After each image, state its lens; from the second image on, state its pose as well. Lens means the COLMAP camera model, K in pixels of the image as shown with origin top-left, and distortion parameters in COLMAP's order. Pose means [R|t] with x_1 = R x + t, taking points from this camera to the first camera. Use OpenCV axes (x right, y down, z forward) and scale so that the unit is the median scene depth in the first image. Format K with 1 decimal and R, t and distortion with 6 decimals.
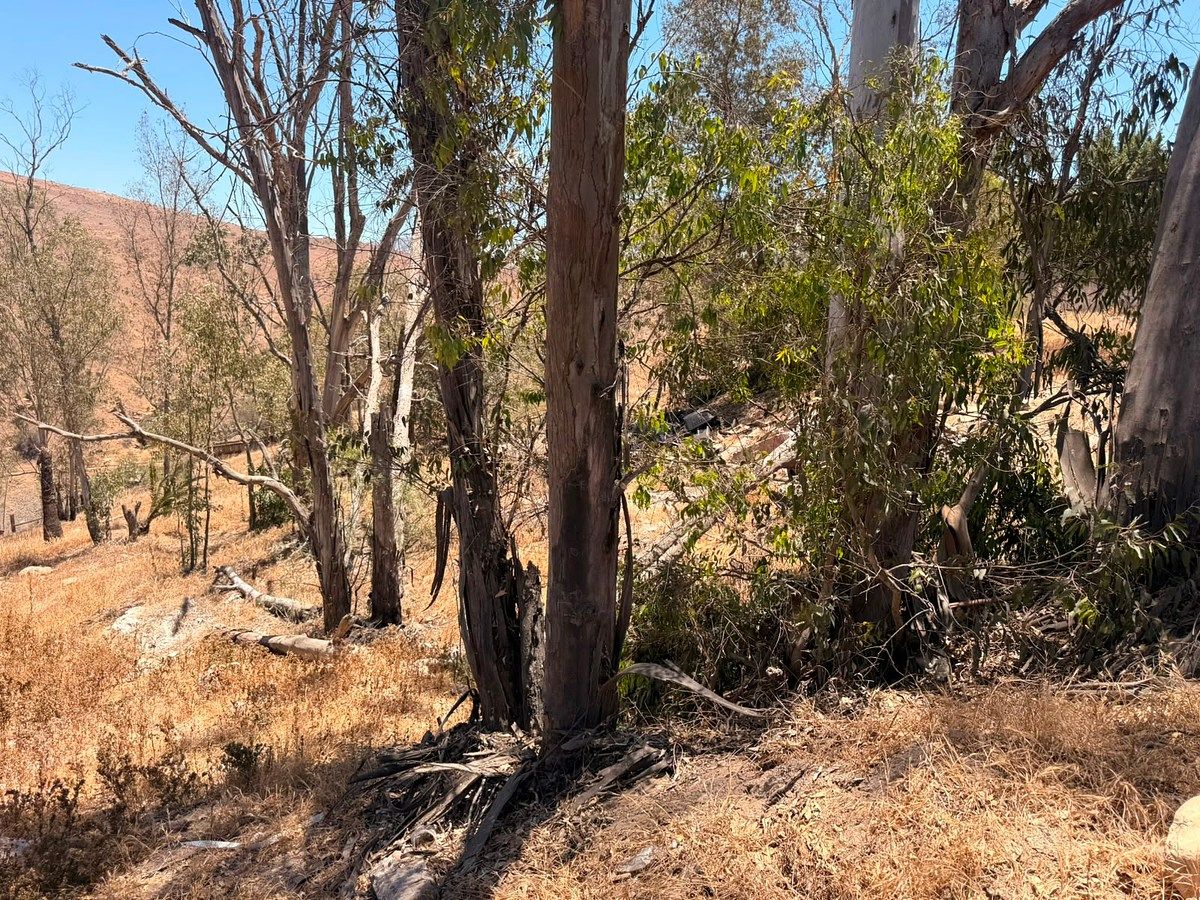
lens RADIAL K [[846.7, 0, 590.7], [0, 846.7, 454.9], [0, 0, 1]] dist [0.064047, -0.071126]
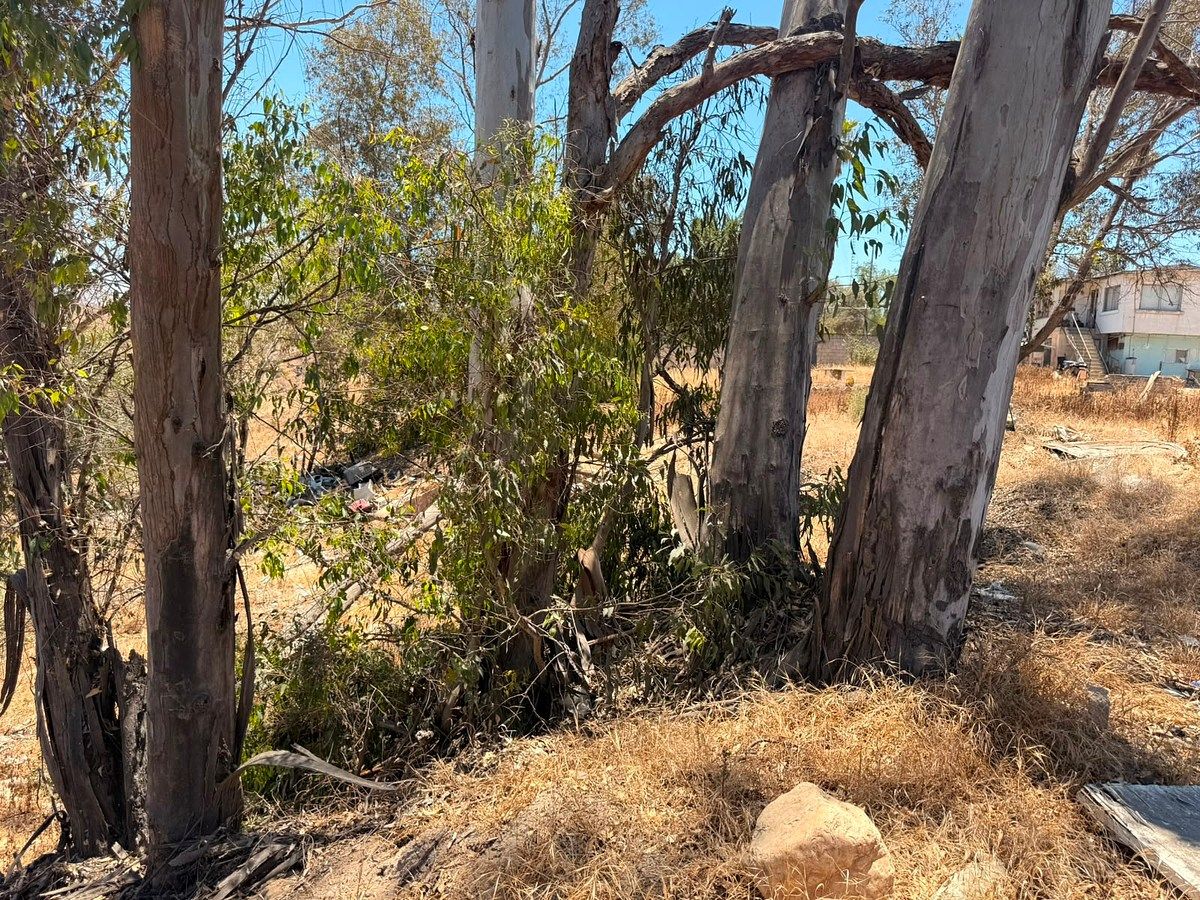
lens RADIAL K [[846.7, 0, 590.7], [0, 846.7, 454.9], [0, 0, 1]] dist [0.064047, -0.071126]
pose [[0.930595, -0.027711, 0.365001, 0.049756], [0.048571, 0.997661, -0.048092, -0.007086], [-0.362815, 0.062483, 0.929764, 0.009141]]
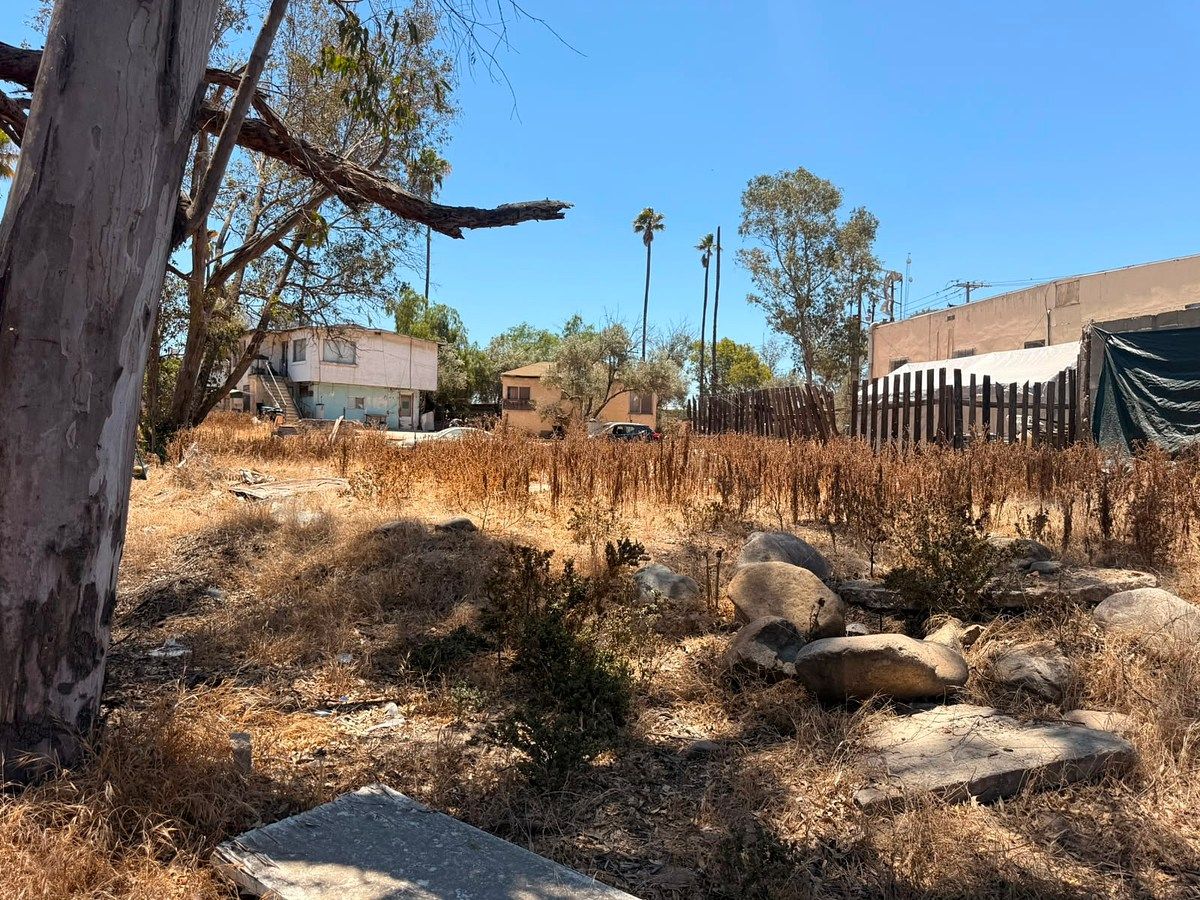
lens RADIAL K [[834.6, 0, 594.3], [0, 834.6, 456.1], [0, 0, 1]] dist [0.165907, -0.228765]
pose [[0.342680, -0.043333, 0.938452, 0.161675], [0.152060, 0.988322, -0.009890, -0.001323], [-0.927064, 0.146090, 0.345267, -0.016883]]
